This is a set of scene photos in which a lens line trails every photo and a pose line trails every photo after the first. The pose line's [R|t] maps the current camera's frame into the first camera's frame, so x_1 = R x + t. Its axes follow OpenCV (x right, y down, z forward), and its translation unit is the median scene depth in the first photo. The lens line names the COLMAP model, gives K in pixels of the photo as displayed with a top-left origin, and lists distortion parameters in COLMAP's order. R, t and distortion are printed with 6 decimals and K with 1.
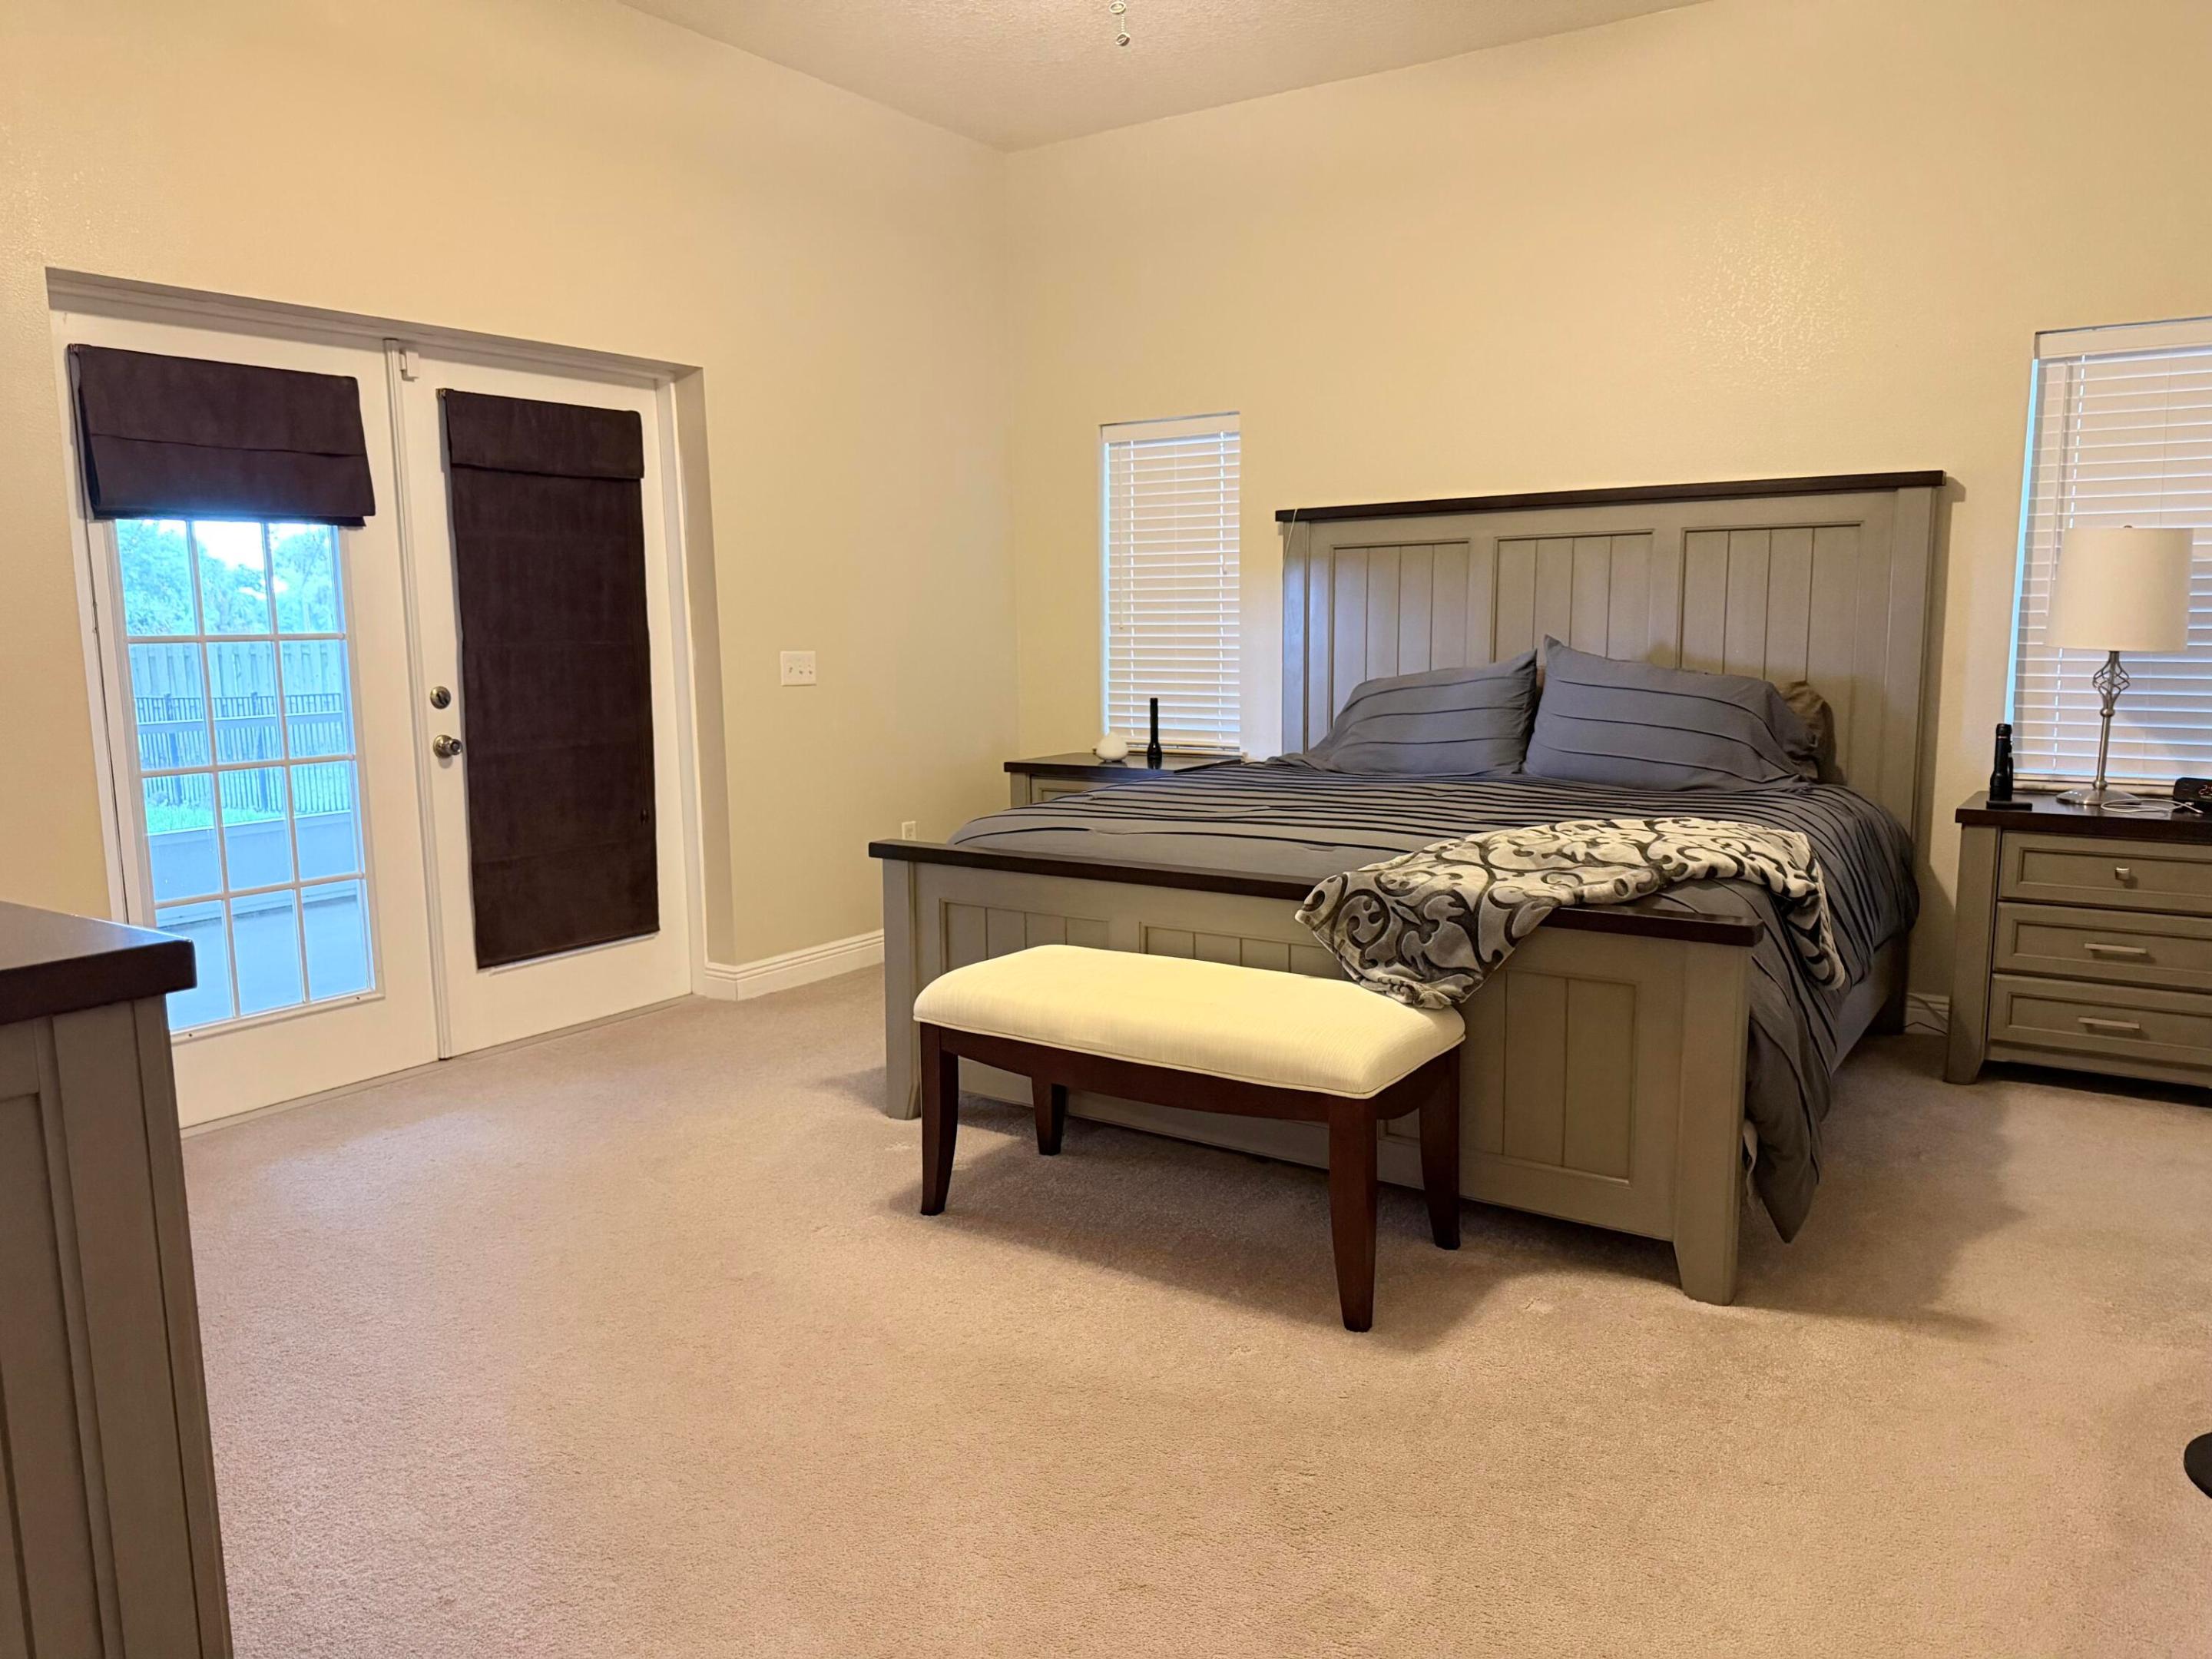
lens RADIAL K [[1553.7, 0, 1105.4], [0, 1553.7, 838.6], [0, 0, 1]] dist [0.069166, -0.096300]
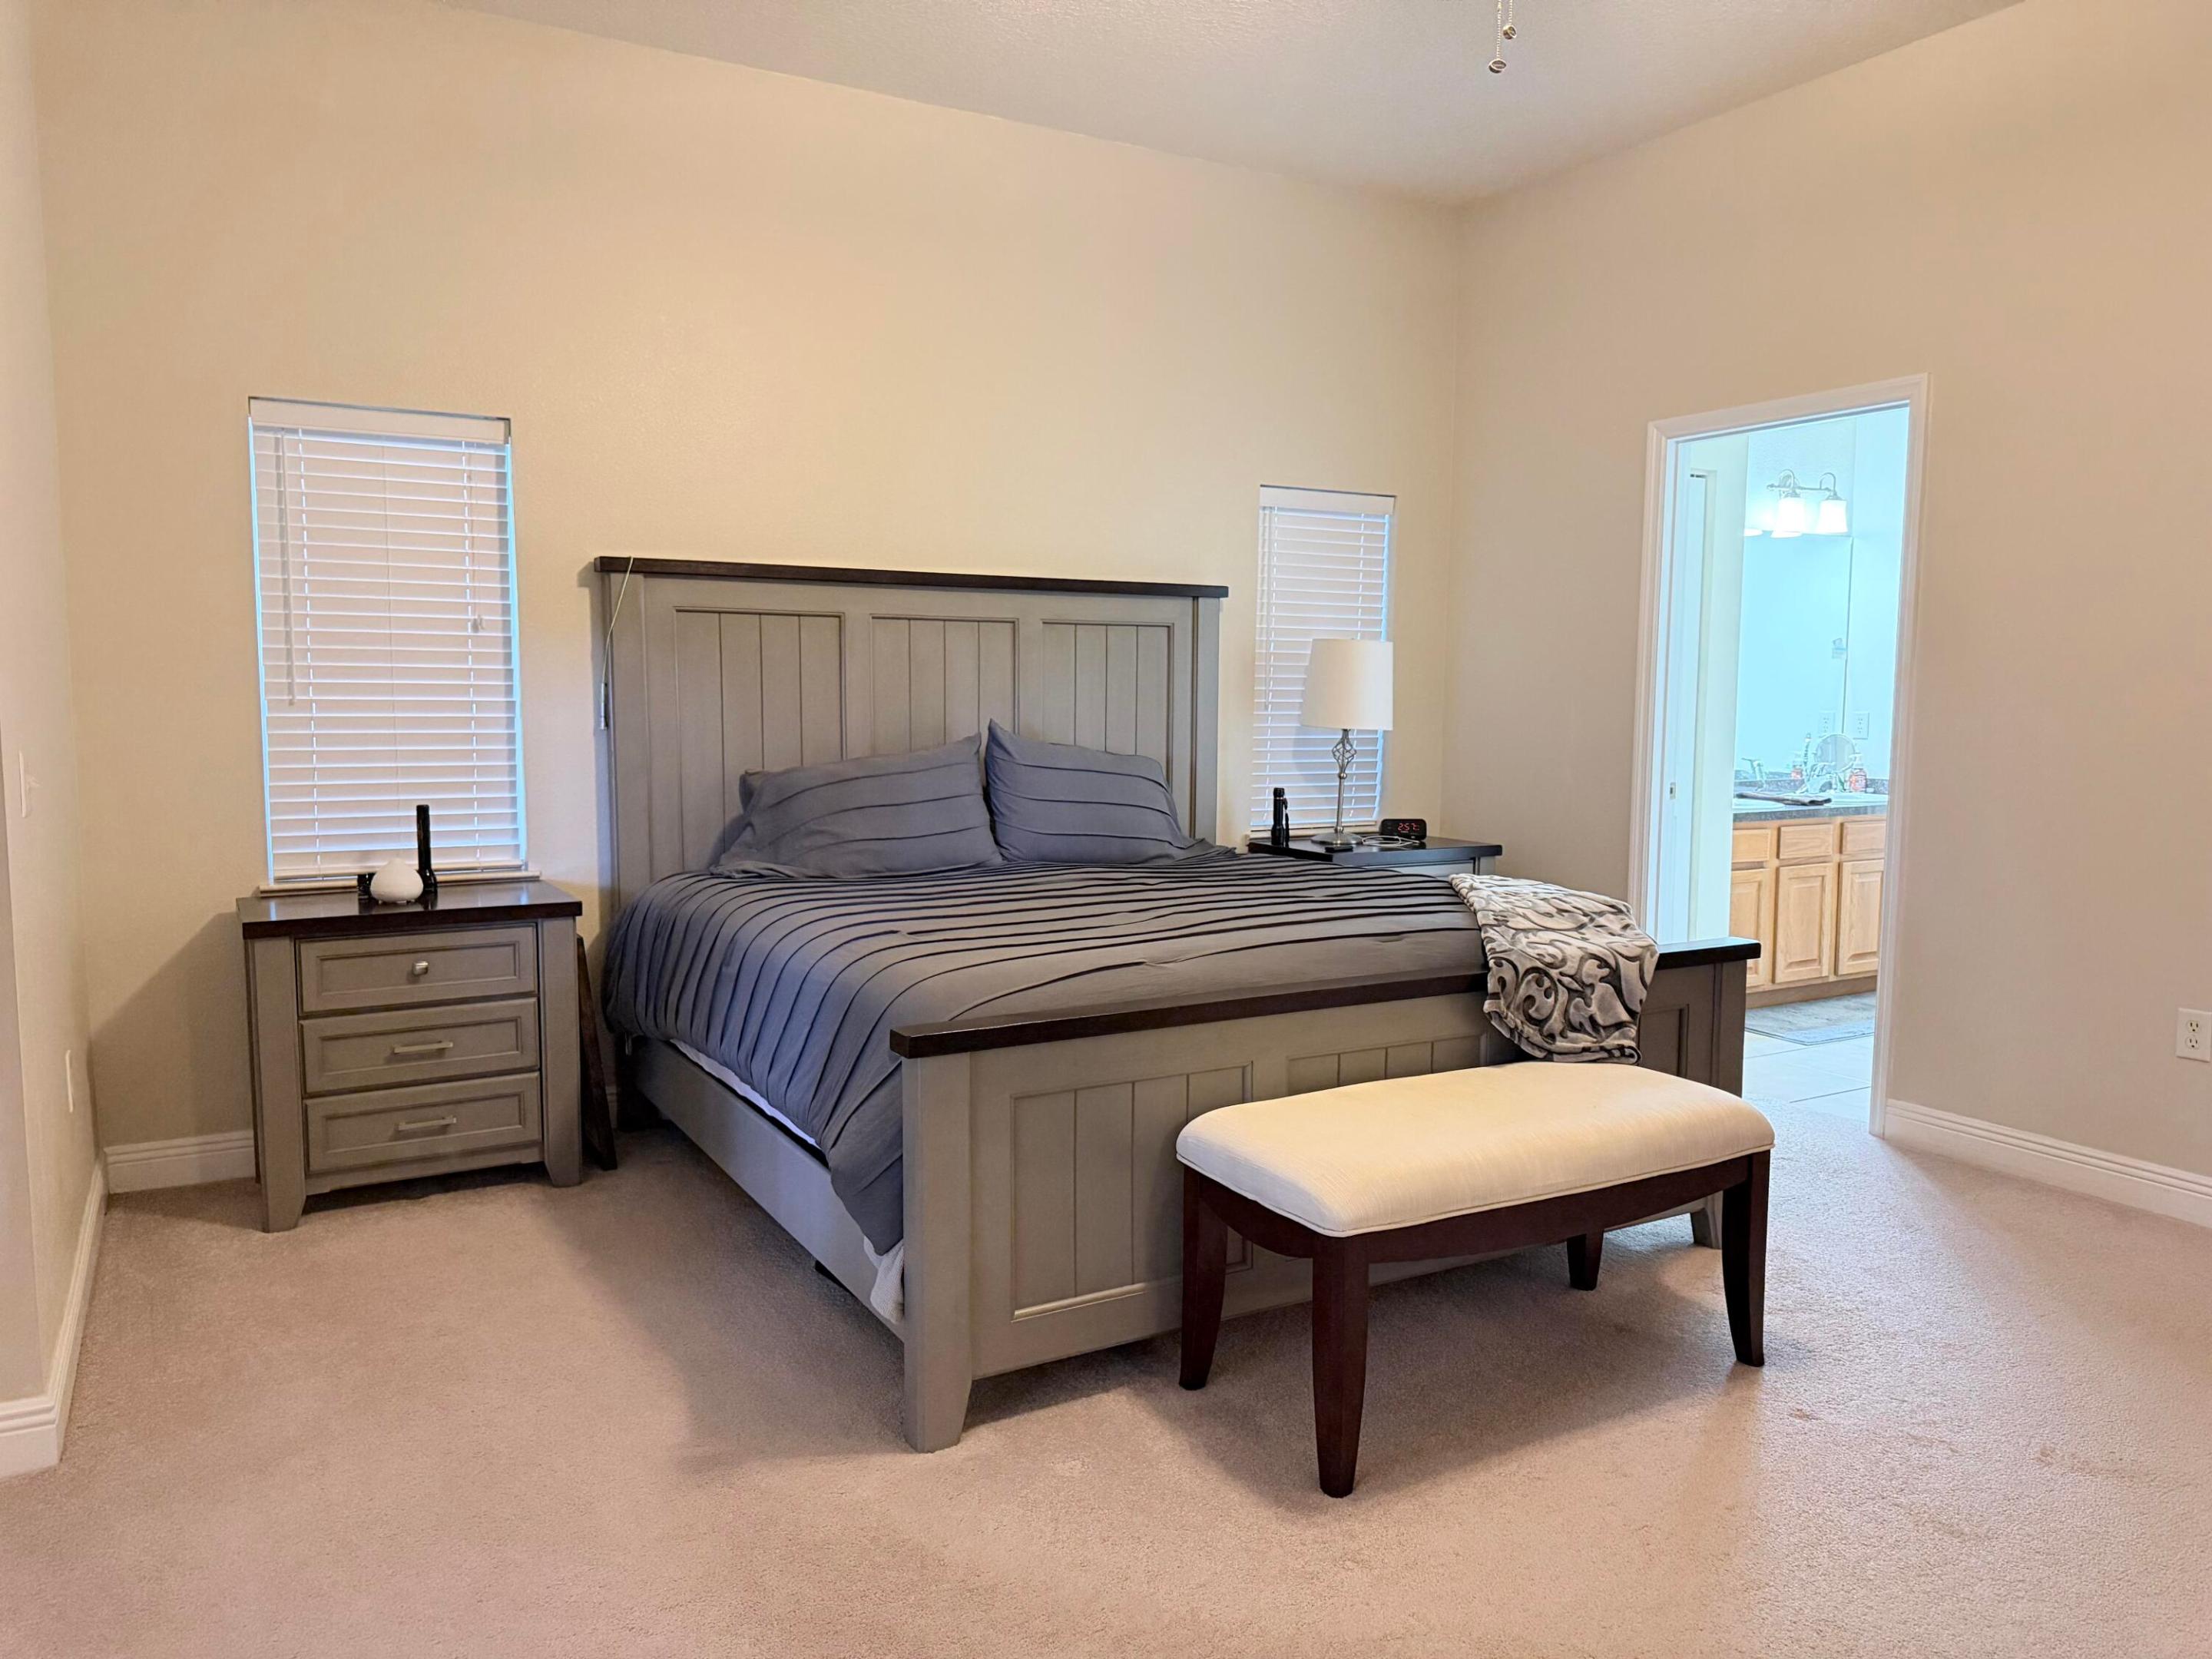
lens RADIAL K [[1553.7, 0, 1110.0], [0, 1553.7, 806.7], [0, 0, 1]] dist [0.069166, -0.096300]
pose [[0.435995, -0.054254, 0.898312, -0.662790], [0.113294, 0.993549, 0.005019, -0.083042], [-0.892789, 0.099586, 0.439329, 0.595666]]
